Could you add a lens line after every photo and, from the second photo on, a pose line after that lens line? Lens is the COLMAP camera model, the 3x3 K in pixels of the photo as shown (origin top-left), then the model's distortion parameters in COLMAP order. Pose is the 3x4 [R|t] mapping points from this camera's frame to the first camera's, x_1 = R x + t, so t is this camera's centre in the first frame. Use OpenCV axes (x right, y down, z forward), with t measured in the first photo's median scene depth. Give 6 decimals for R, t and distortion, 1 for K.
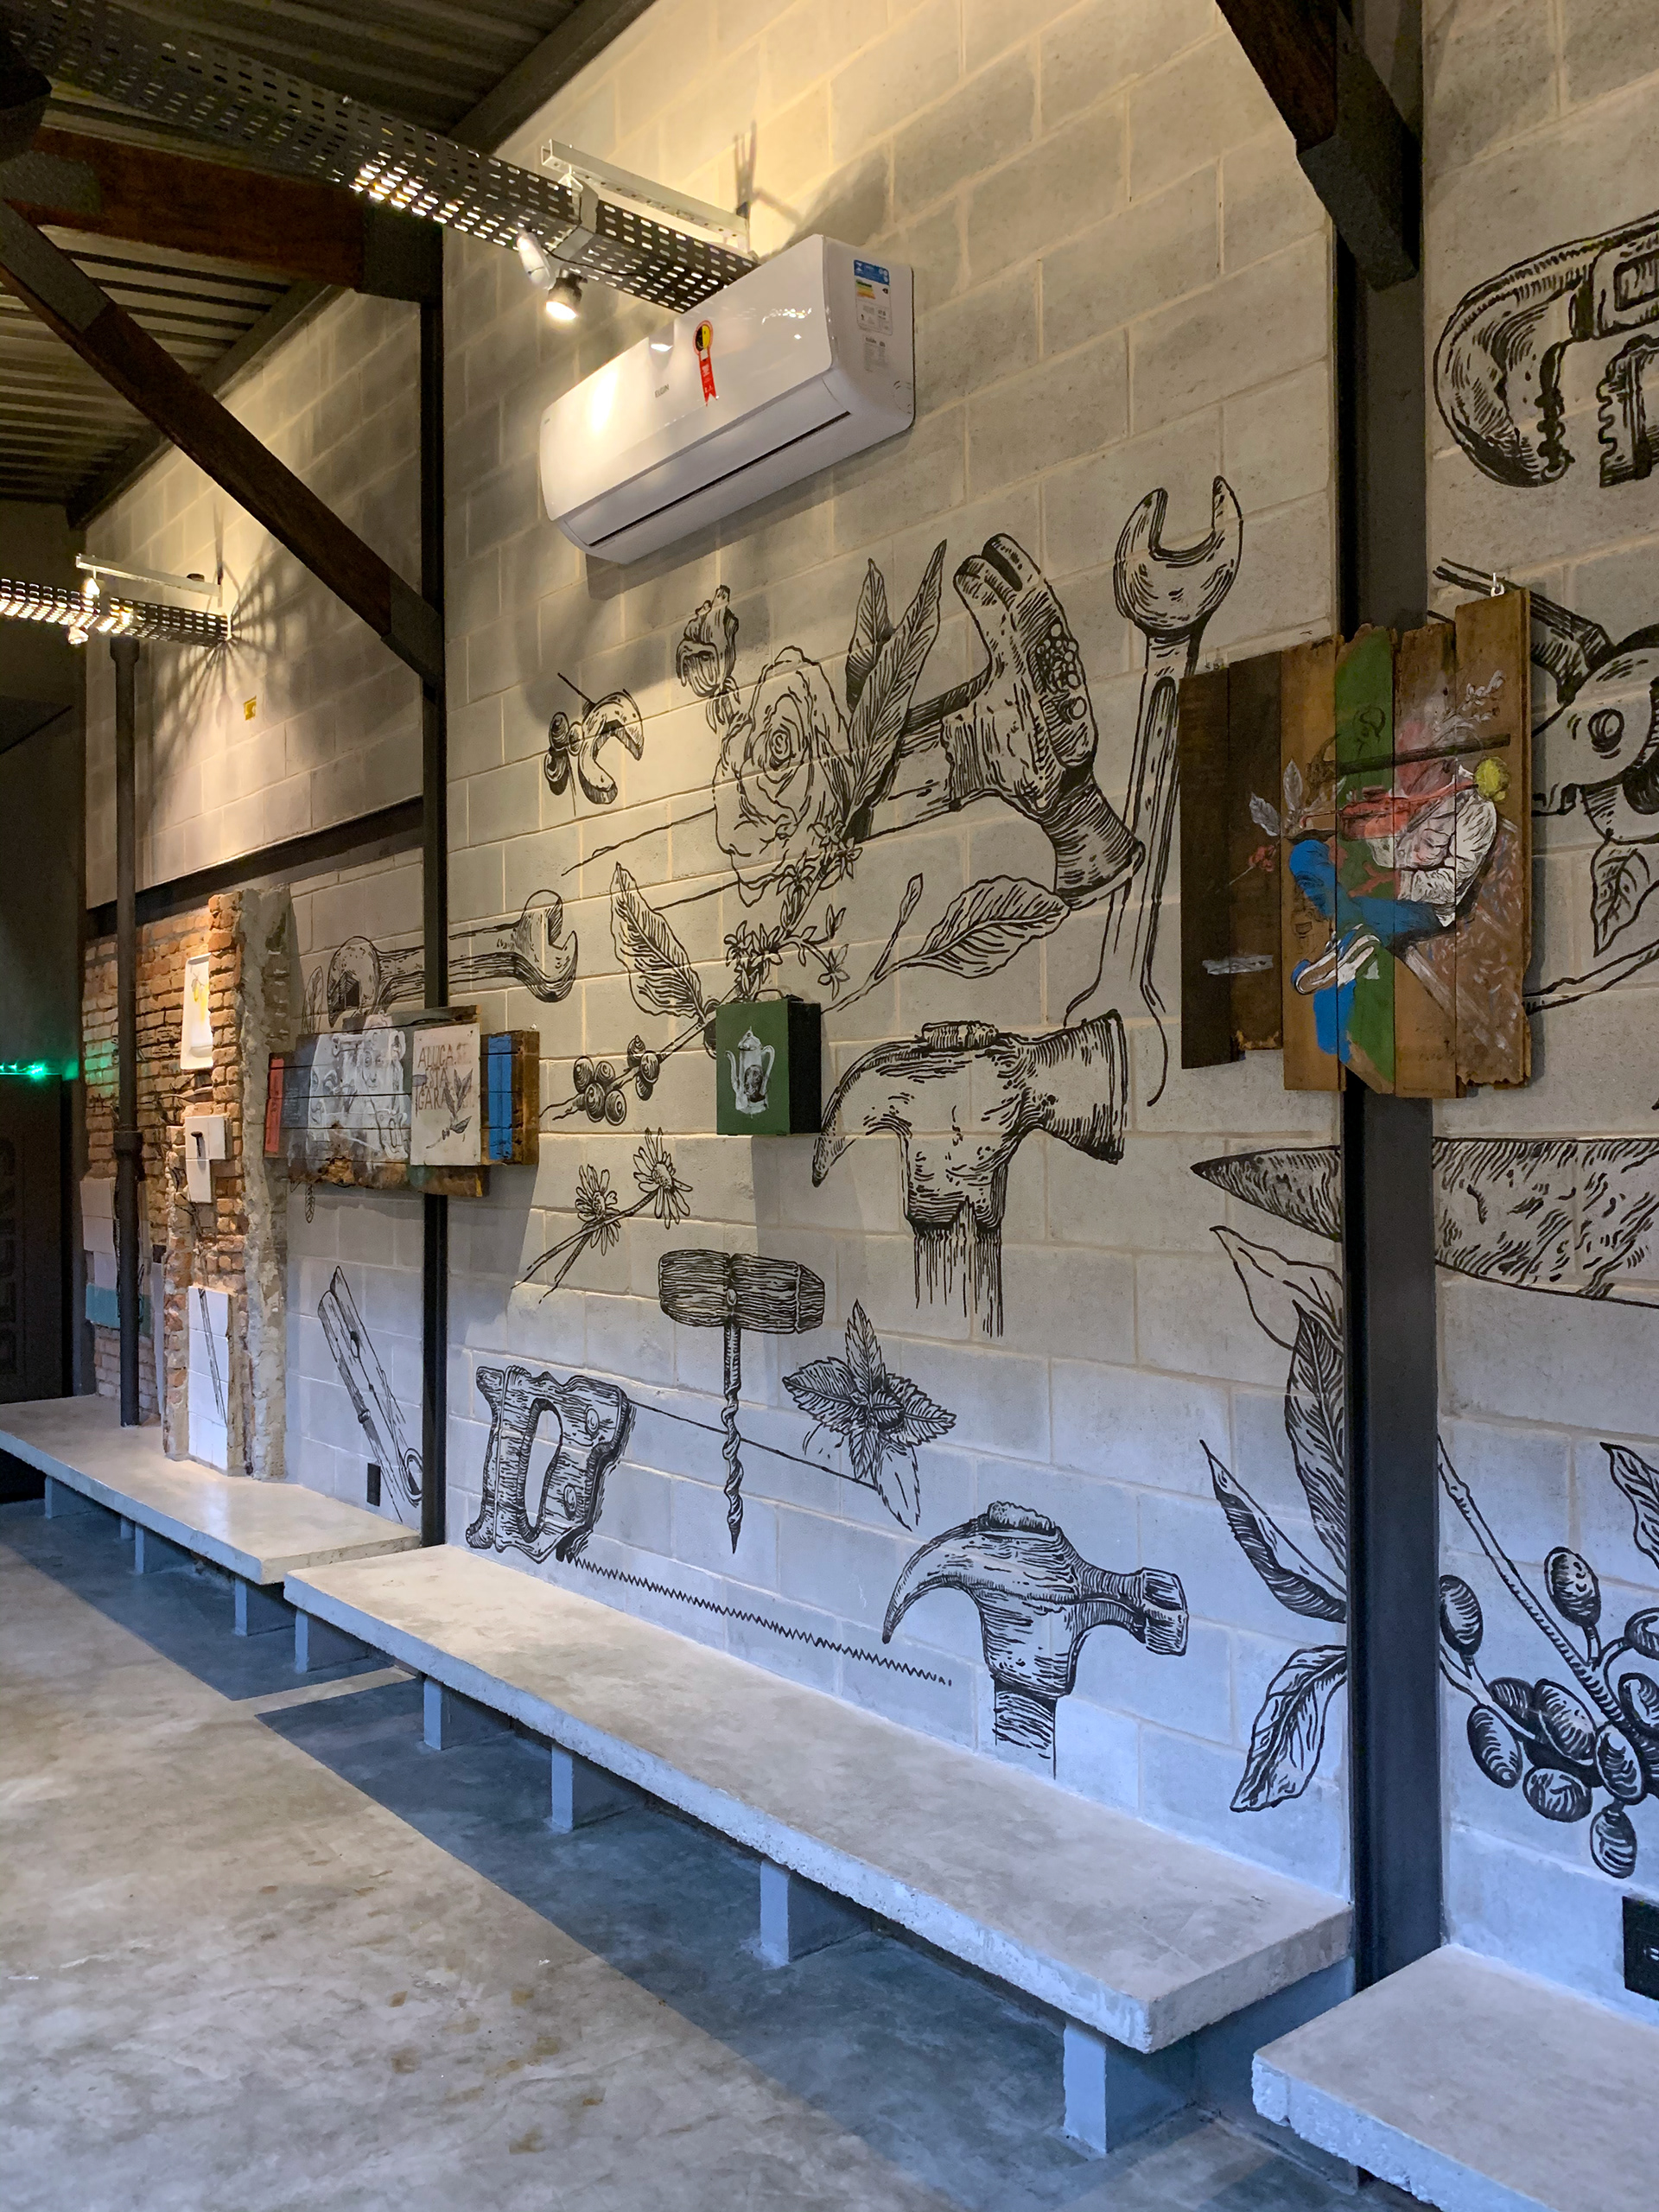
lens RADIAL K [[1703.0, 0, 834.0], [0, 1703.0, 1087.9], [0, 0, 1]] dist [0.001373, -0.022136]
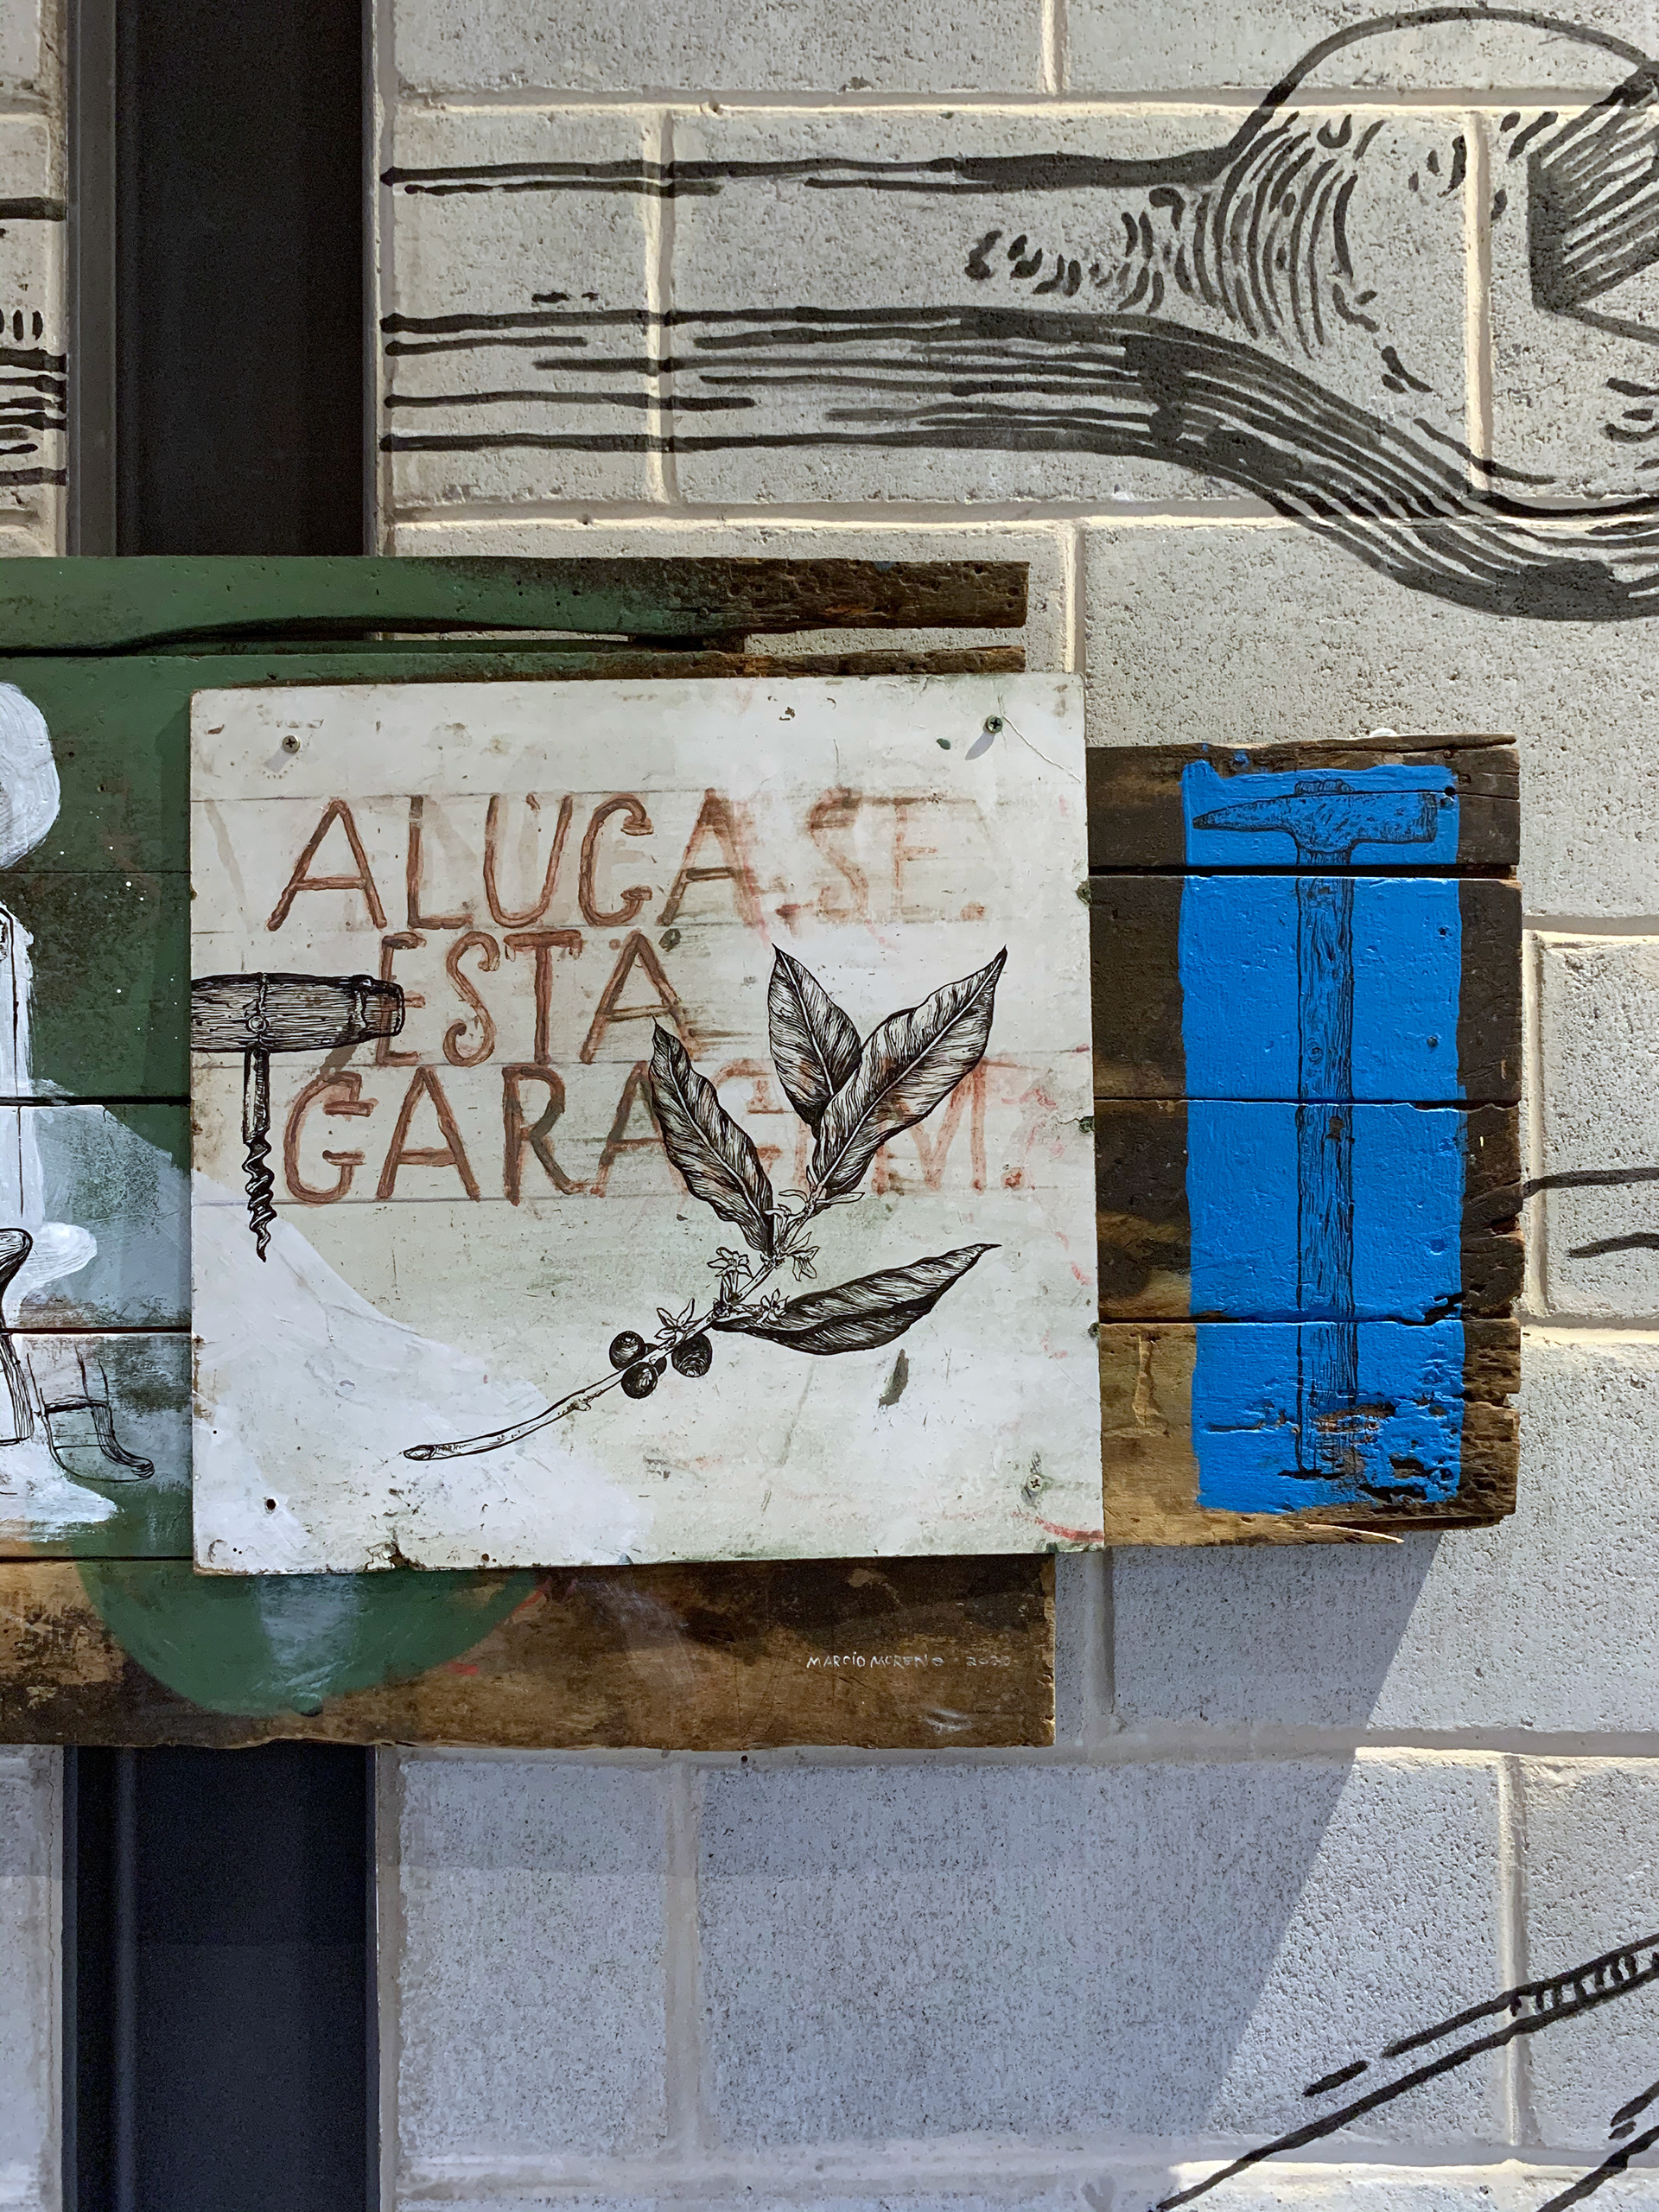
lens RADIAL K [[1703.0, 0, 825.9], [0, 1703.0, 1101.7], [0, 0, 1]] dist [0.001373, -0.022136]
pose [[0.635434, 0.017047, 0.771967, -0.419435], [-0.010210, 0.999854, -0.013675, 0.006597], [-0.772088, 0.000807, 0.635516, 1.102927]]
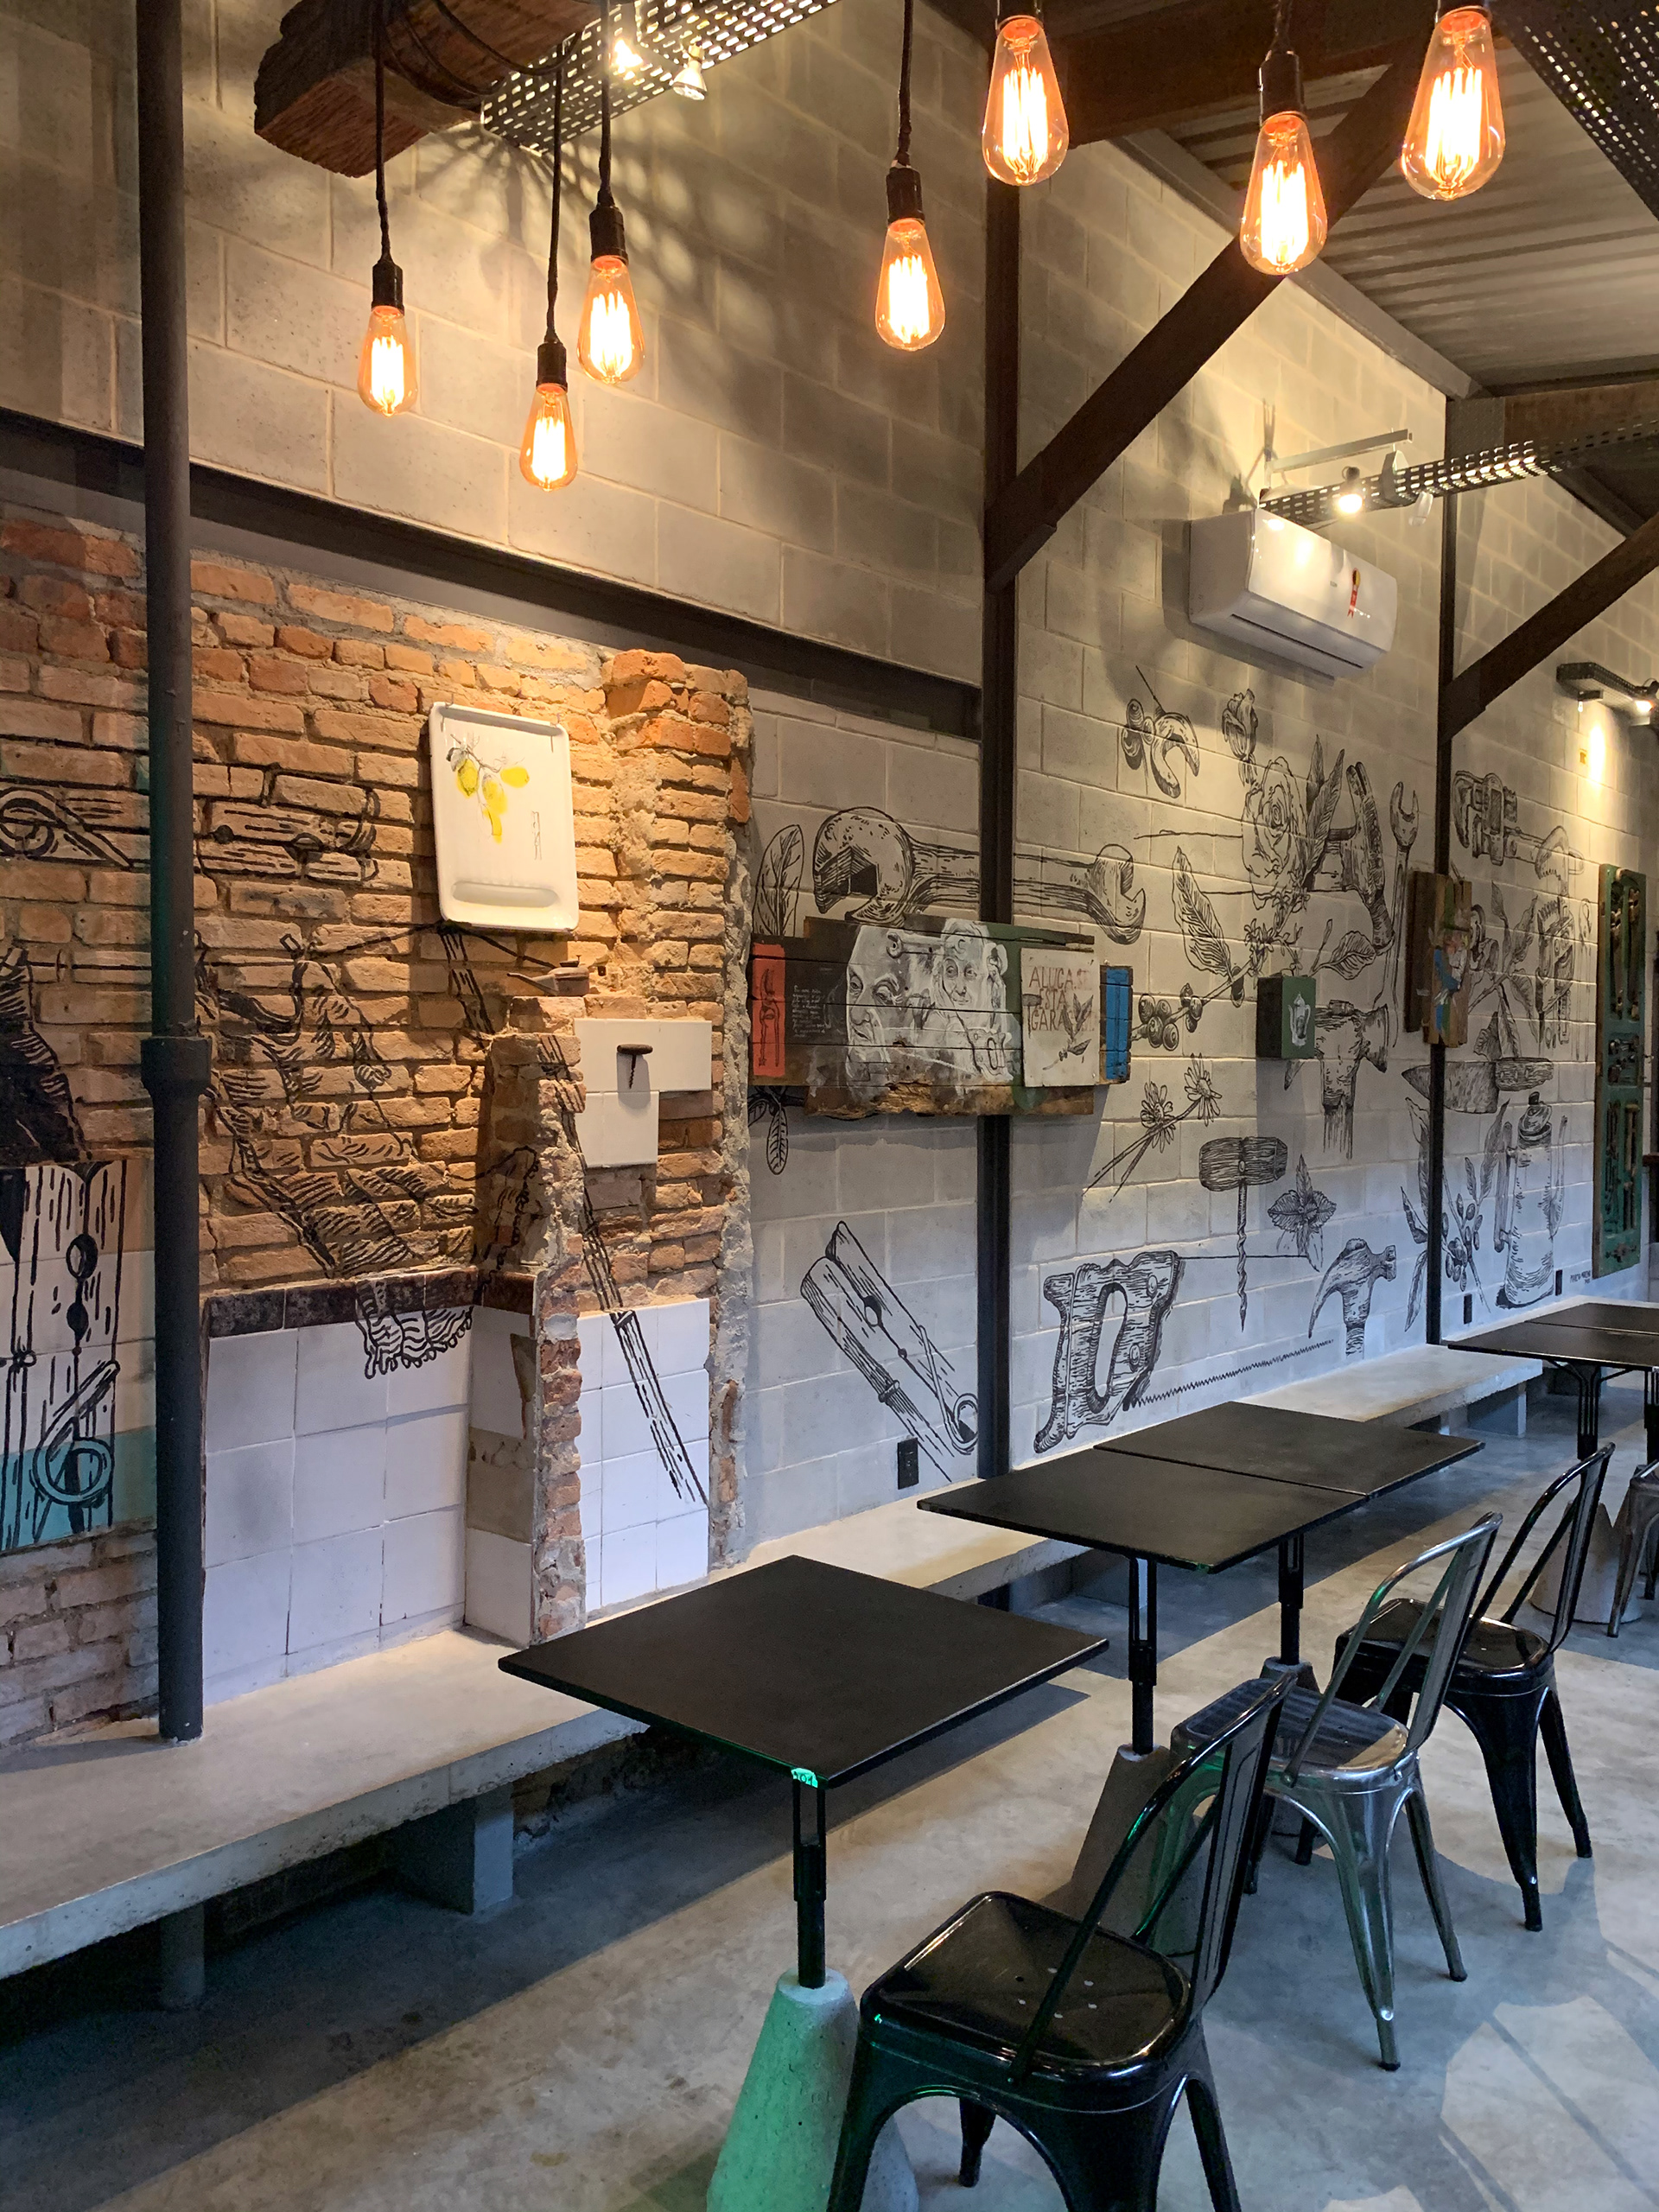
lens RADIAL K [[1703.0, 0, 831.6], [0, 1703.0, 1122.5], [0, 0, 1]] dist [0.001373, -0.022136]
pose [[-0.148515, -0.028316, 0.988505, -1.515505], [-0.025311, 0.999371, 0.024824, 0.056382], [-0.988586, -0.021333, -0.149138, 1.599326]]
